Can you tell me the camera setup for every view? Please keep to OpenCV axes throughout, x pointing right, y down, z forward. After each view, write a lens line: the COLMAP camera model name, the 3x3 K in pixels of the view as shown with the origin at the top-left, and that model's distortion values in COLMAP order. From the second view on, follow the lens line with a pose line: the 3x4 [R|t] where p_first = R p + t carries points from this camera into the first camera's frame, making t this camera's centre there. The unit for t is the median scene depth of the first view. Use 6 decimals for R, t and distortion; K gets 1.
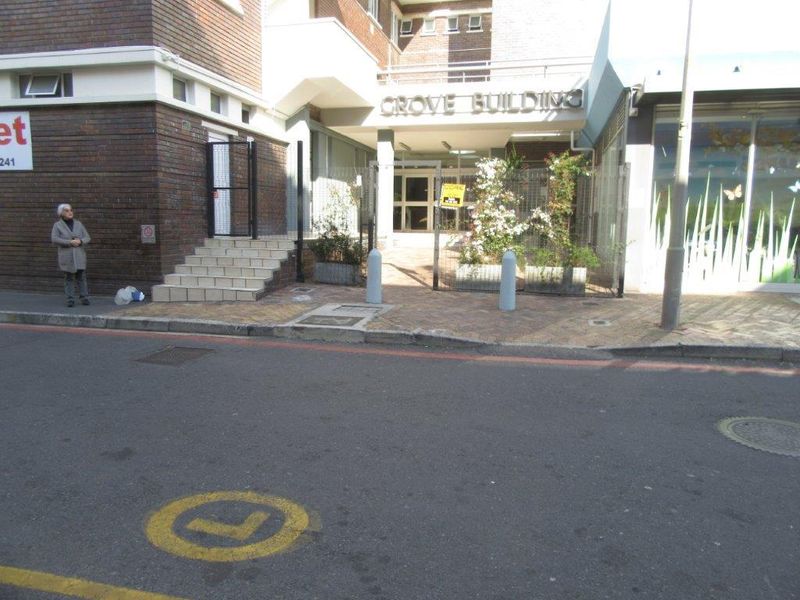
lens RADIAL K [[600.2, 0, 399.0], [0, 600.2, 304.2], [0, 0, 1]] dist [-0.006262, 0.009199]
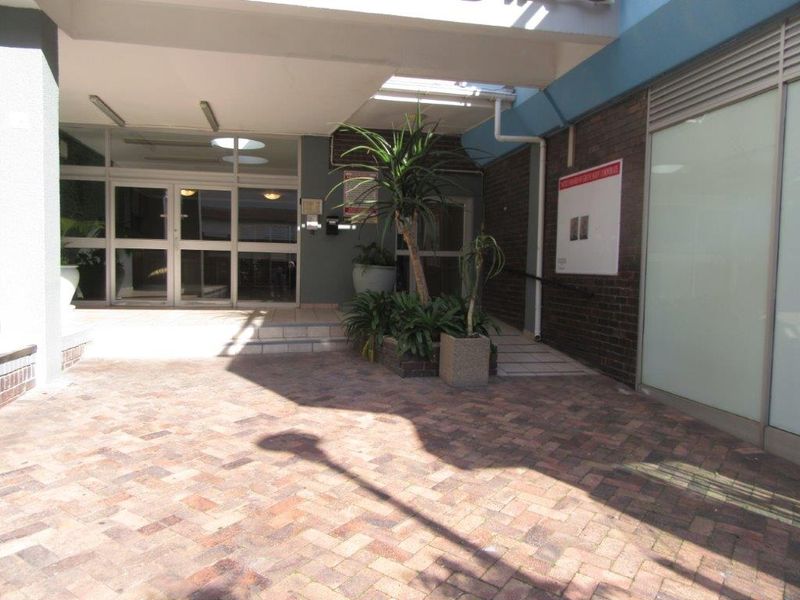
lens RADIAL K [[600.2, 0, 405.4], [0, 600.2, 302.4], [0, 0, 1]] dist [-0.006262, 0.009199]
pose [[0.909242, -0.017973, 0.415879, 0.042965], [0.045394, 0.997390, -0.056140, -0.180895], [-0.413785, 0.069923, 0.907685, 1.037018]]
